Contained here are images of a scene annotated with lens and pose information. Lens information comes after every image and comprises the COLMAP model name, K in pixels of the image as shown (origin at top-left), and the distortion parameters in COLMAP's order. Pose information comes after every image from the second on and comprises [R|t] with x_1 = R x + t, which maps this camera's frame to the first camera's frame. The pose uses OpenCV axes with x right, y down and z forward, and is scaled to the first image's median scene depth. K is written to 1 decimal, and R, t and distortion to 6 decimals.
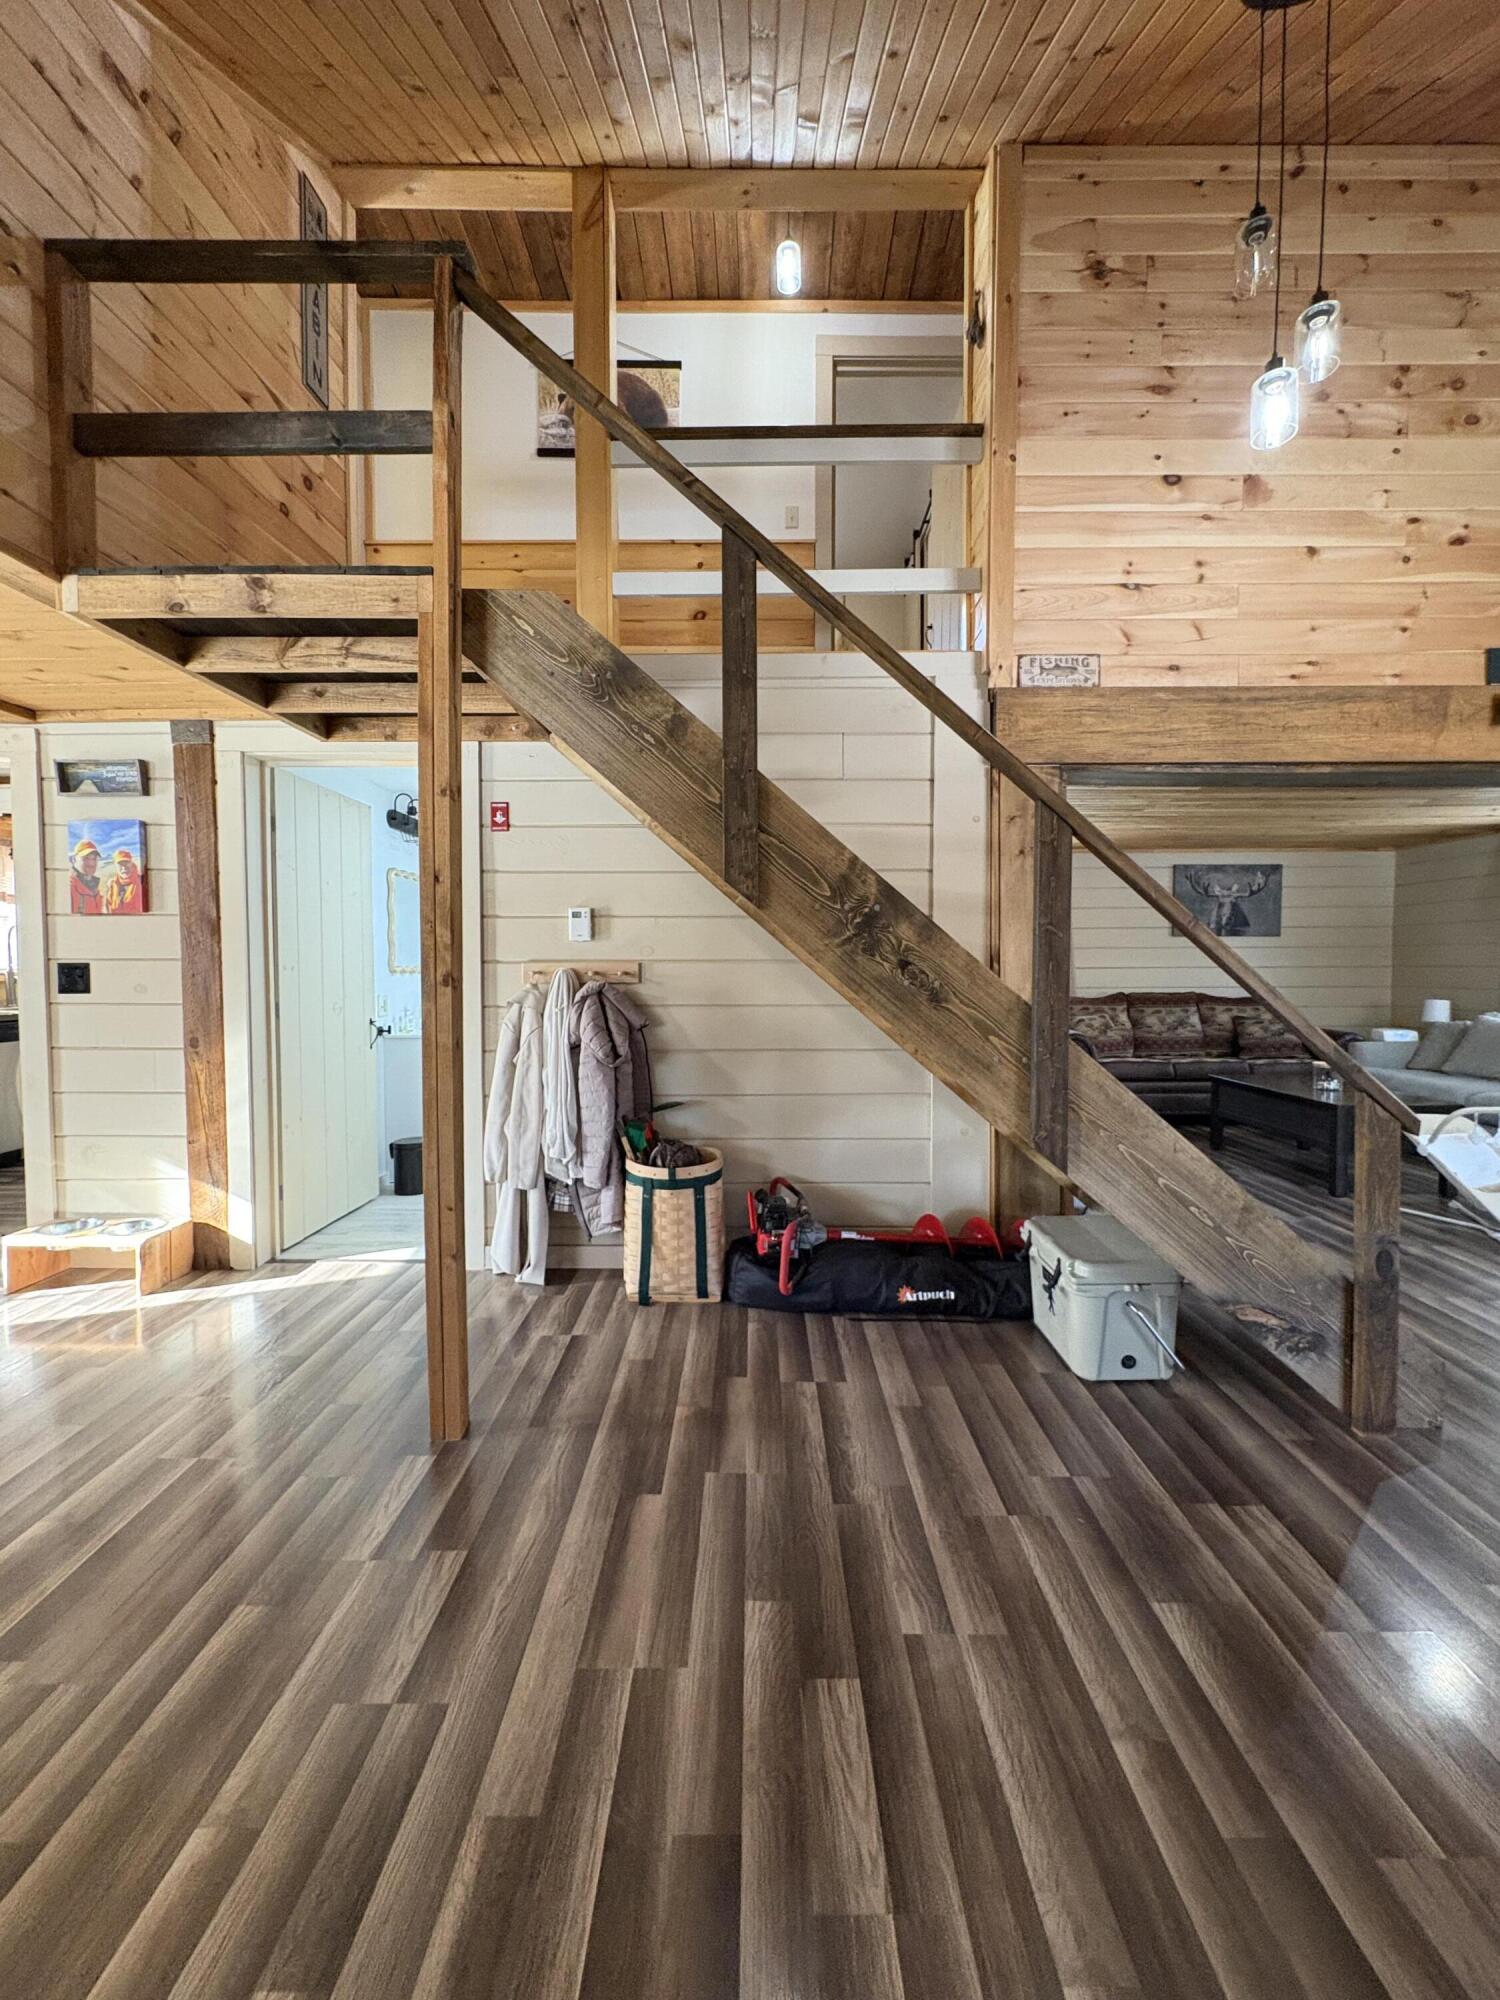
lens RADIAL K [[801.9, 0, 754.9], [0, 801.9, 989.5], [0, 0, 1]] dist [-0.002002, -0.000106]
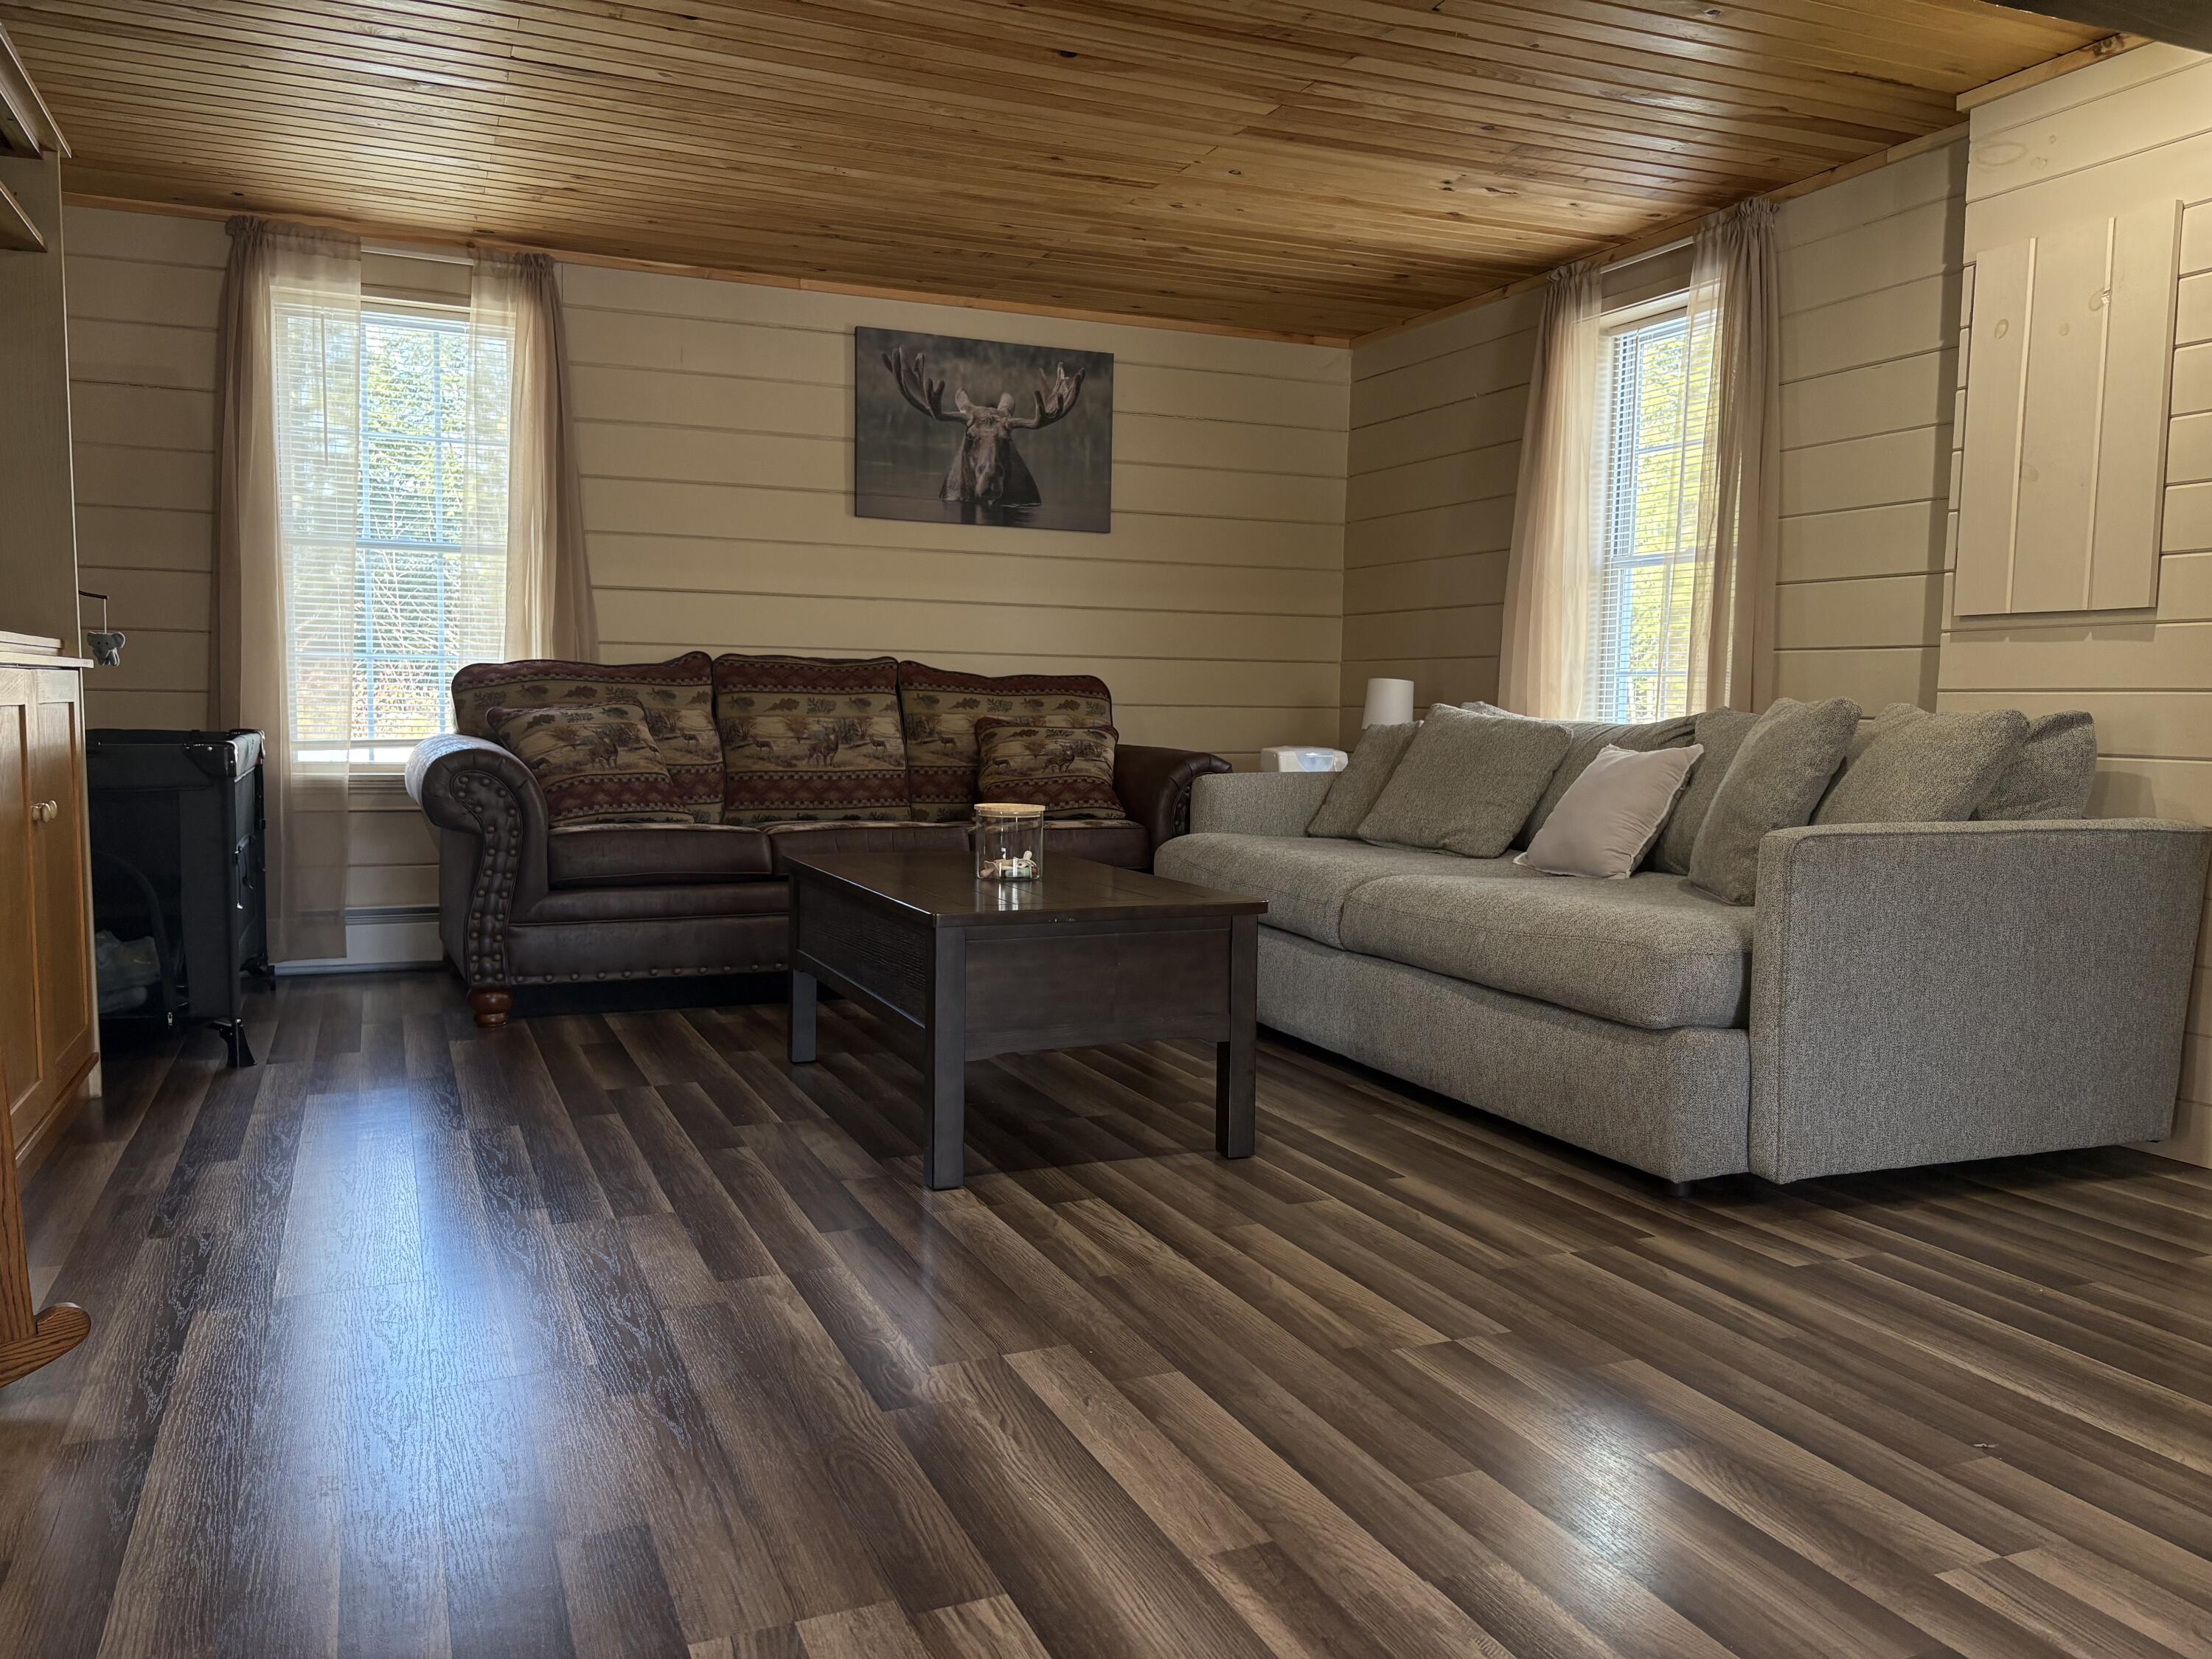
lens RADIAL K [[1673.6, 0, 1099.2], [0, 1673.6, 835.3], [0, 0, 1]] dist [0.014403, 0.000783]
pose [[0.918131, -0.013781, 0.396036, 0.322583], [-0.007172, 0.998654, 0.051377, 0.047605], [-0.396211, -0.050012, 0.916796, 0.214210]]
